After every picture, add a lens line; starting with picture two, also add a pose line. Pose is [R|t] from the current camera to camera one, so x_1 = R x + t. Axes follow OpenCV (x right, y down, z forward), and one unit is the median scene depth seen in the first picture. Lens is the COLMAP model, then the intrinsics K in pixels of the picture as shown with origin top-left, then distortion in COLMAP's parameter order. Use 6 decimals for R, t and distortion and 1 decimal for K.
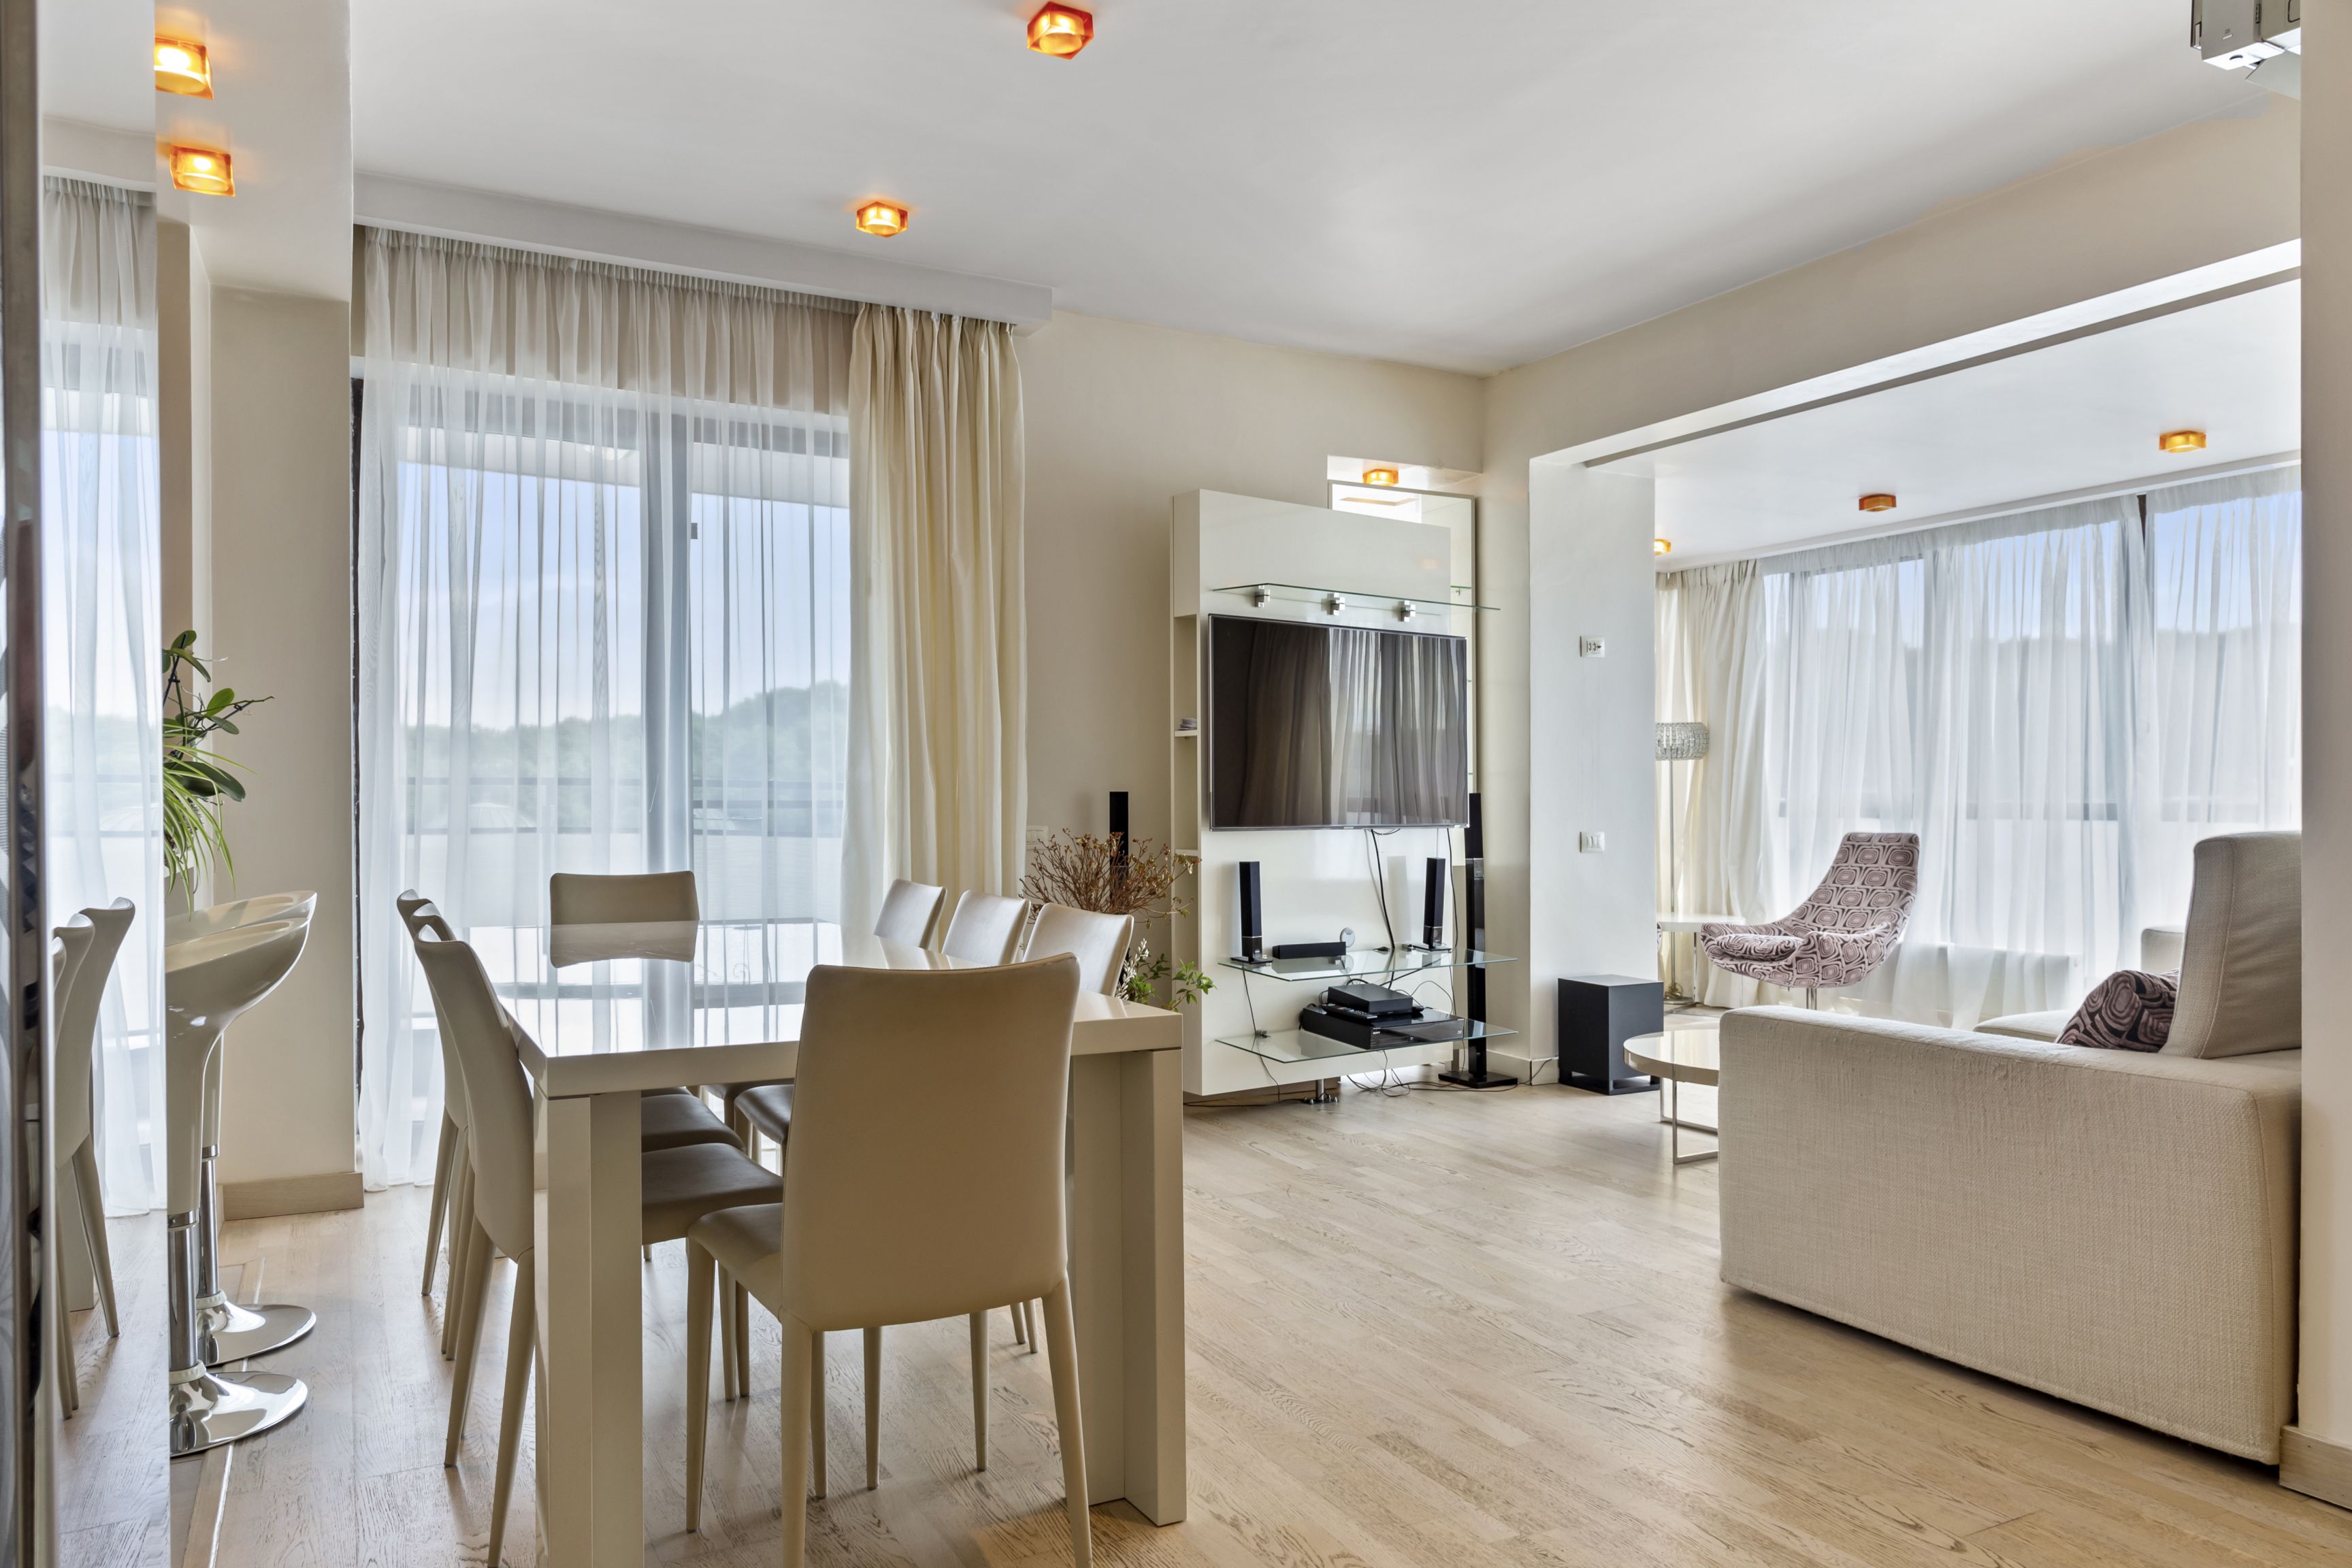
lens RADIAL K [[1581.8, 0, 1154.5], [0, 1581.8, 789.0], [0, 0, 1]] dist [0.004481, -0.001333]
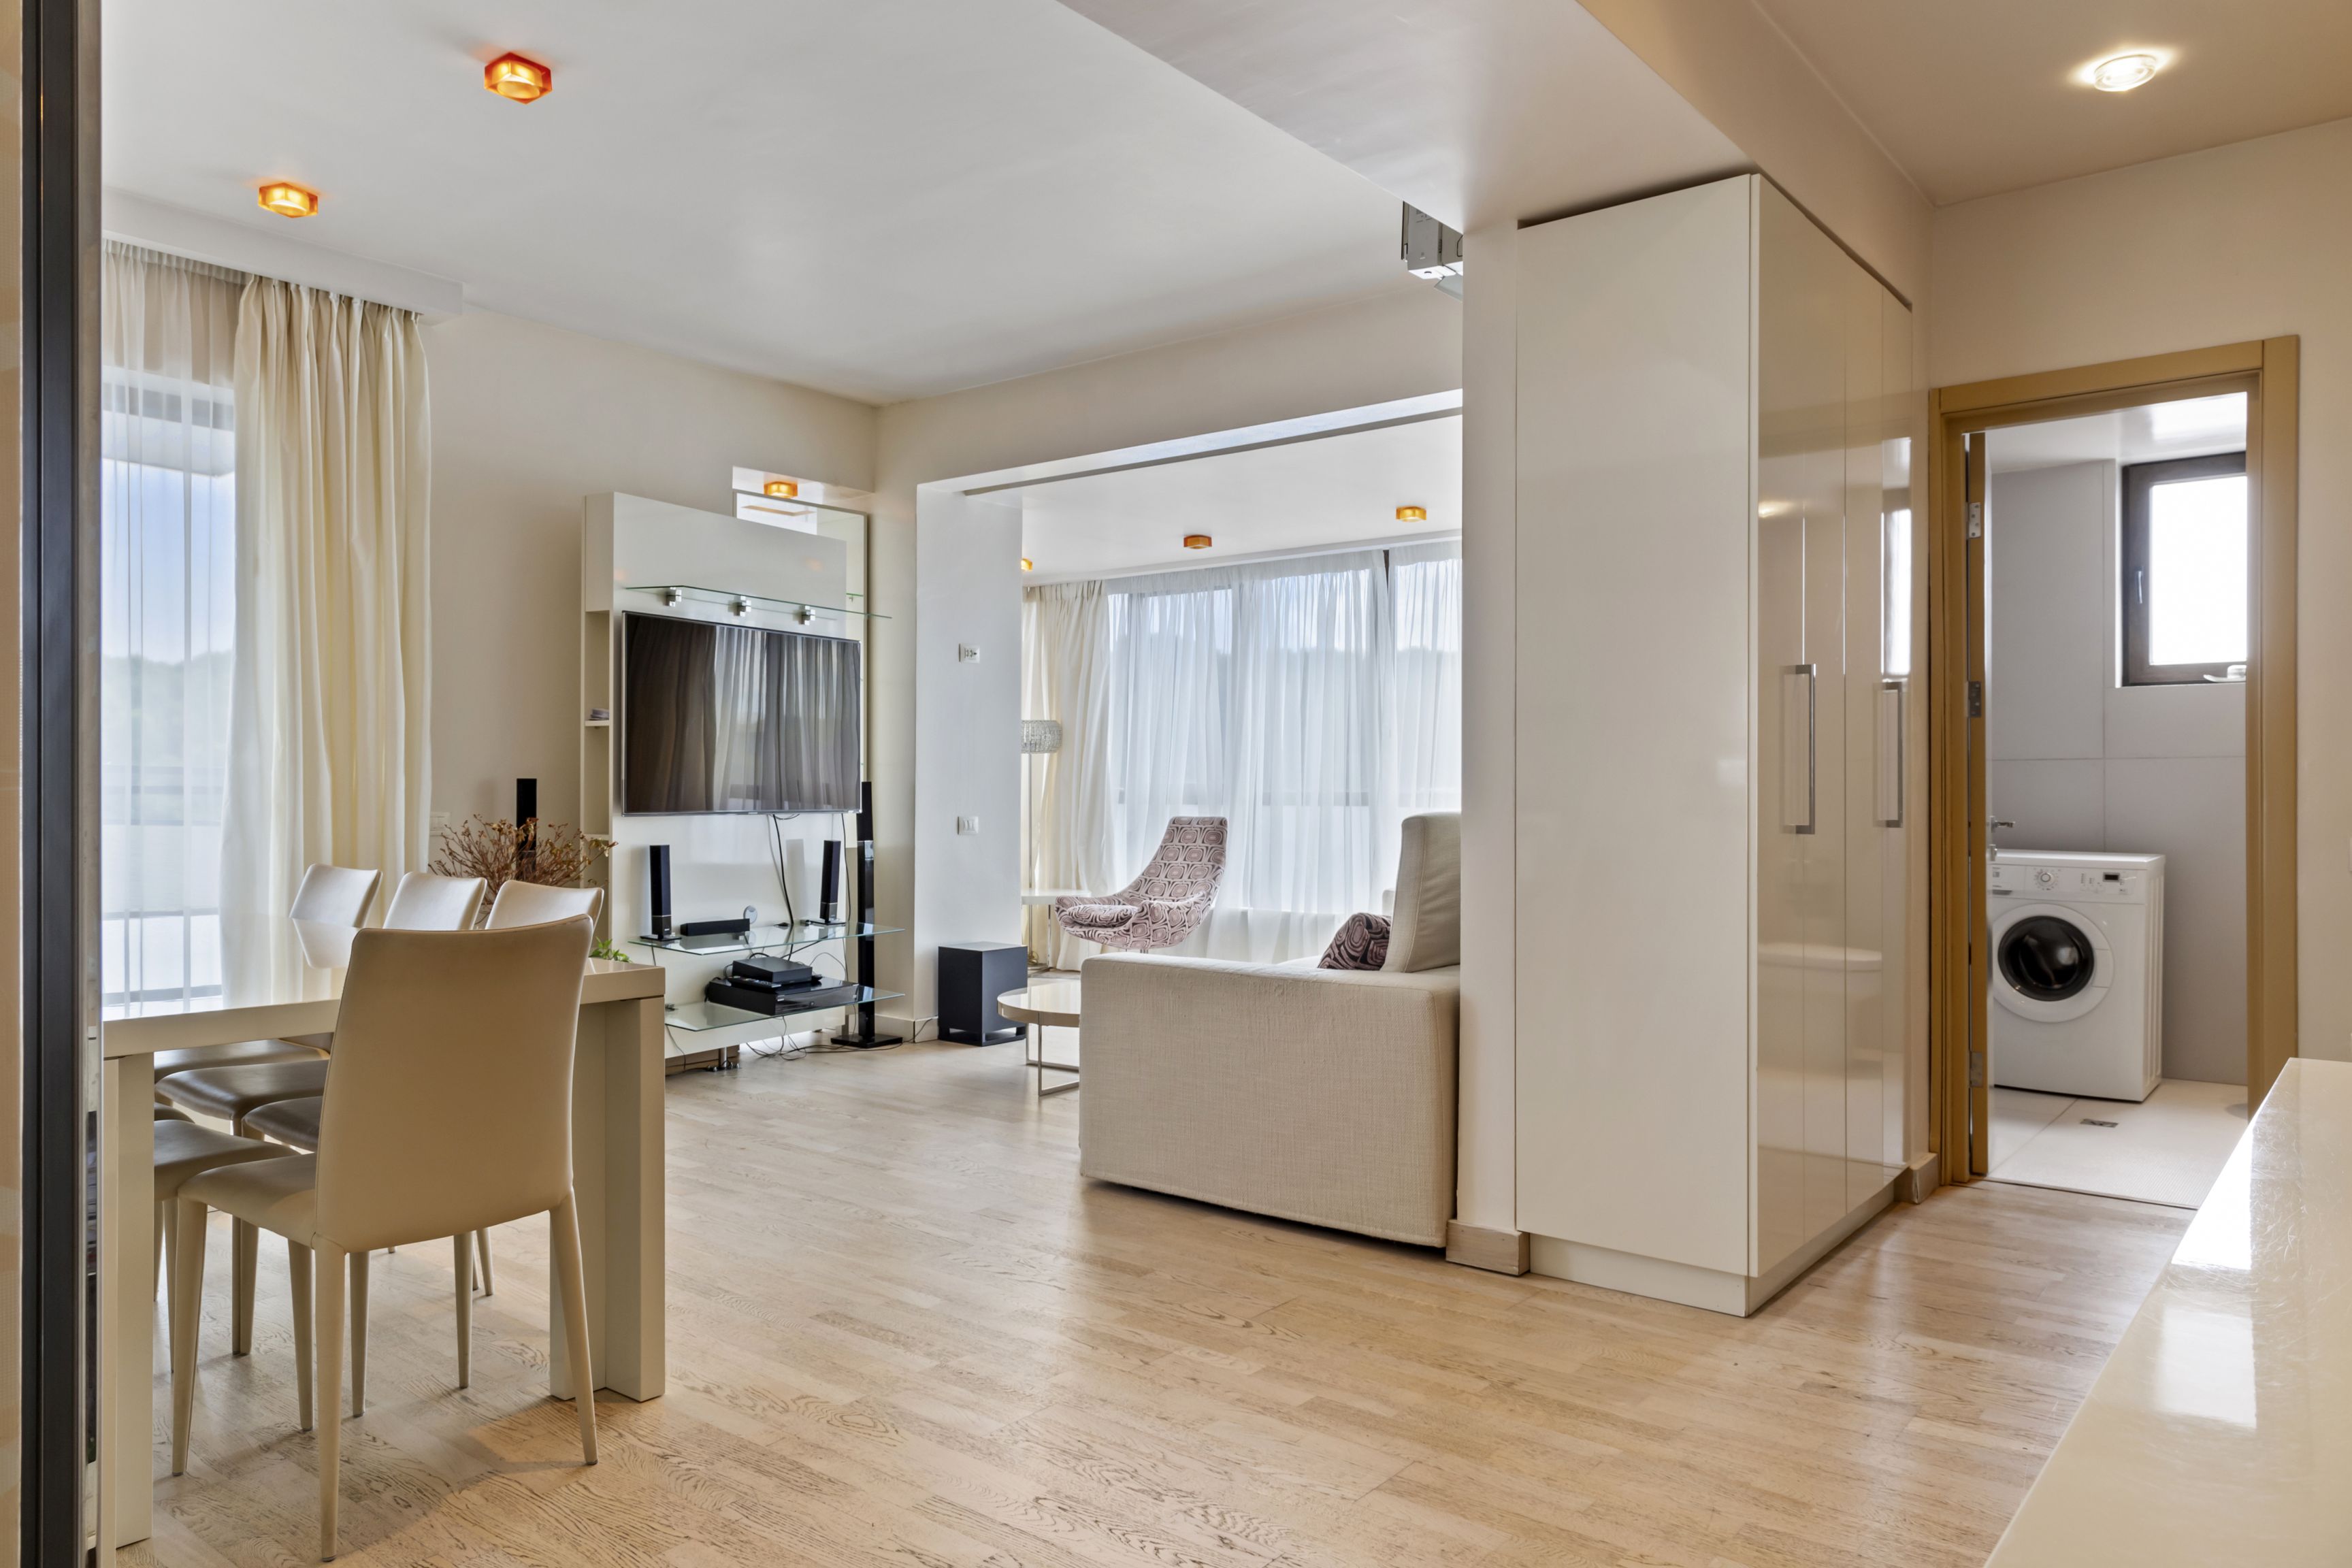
lens RADIAL K [[1572.5, 0, 1176.4], [0, 1572.5, 778.0], [0, 0, 1]] dist [-0.000100, -0.000395]
pose [[0.914446, 0.006152, 0.404661, -0.047383], [-0.006306, 0.999980, -0.000952, -0.000456], [-0.404659, -0.001681, 0.914466, -0.100470]]
